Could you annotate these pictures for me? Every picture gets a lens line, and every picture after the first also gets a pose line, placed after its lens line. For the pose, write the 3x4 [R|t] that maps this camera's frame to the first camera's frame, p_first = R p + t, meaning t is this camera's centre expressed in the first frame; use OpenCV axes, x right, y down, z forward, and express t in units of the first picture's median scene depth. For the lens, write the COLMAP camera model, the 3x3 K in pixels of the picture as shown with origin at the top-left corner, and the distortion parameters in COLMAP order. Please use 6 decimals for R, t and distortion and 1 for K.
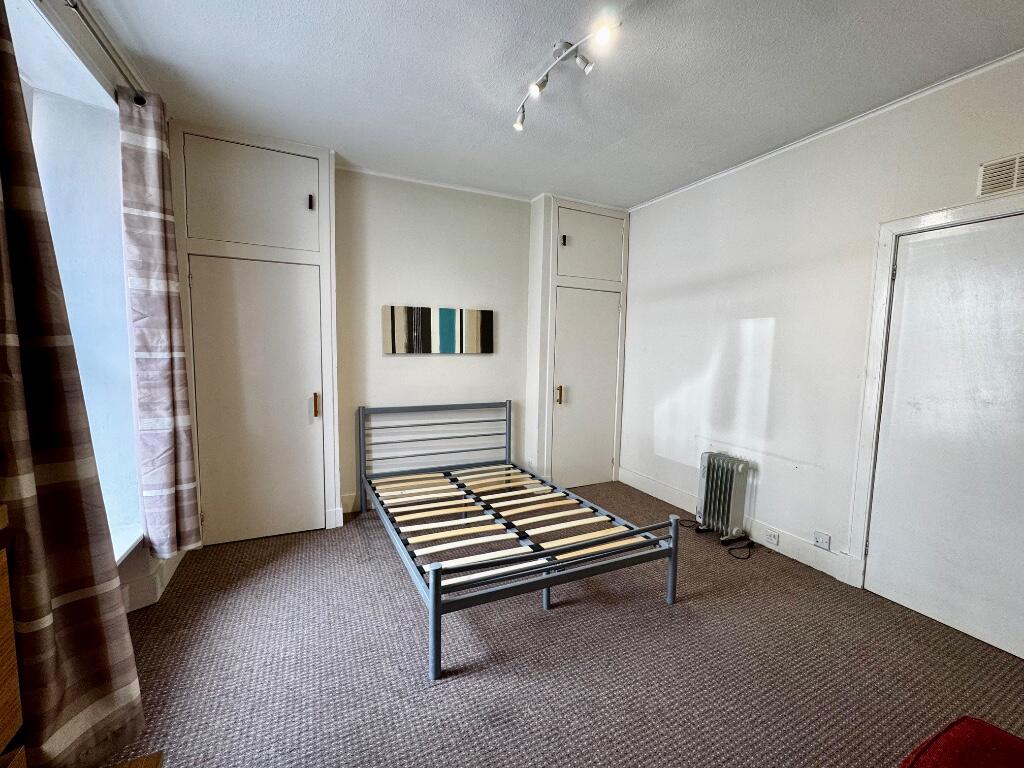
lens RADIAL K [[406.3, 0, 512.0], [0, 406.3, 384.0], [0, 0, 1]] dist [-0.003157, -0.000354]
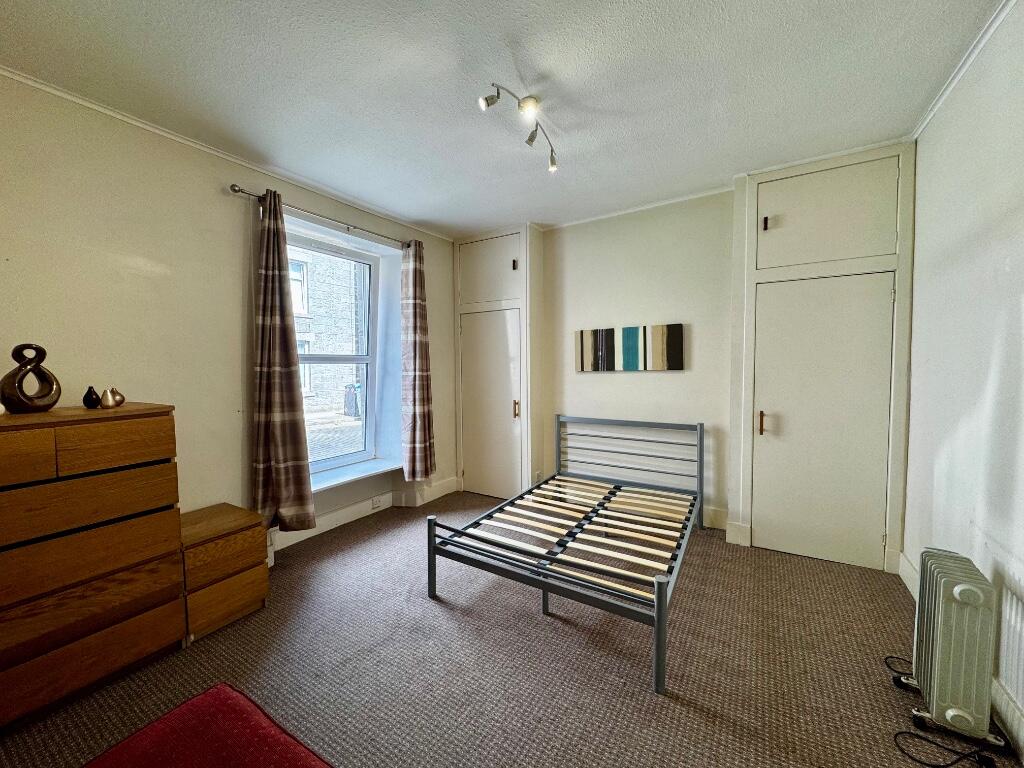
lens RADIAL K [[406.3, 0, 512.0], [0, 406.3, 384.0], [0, 0, 1]] dist [-0.003157, -0.000354]
pose [[0.542621, 0.016770, -0.839810, 0.579780], [-0.053936, 0.998433, -0.014911, -0.011007], [0.838244, 0.053388, 0.542675, 0.209374]]
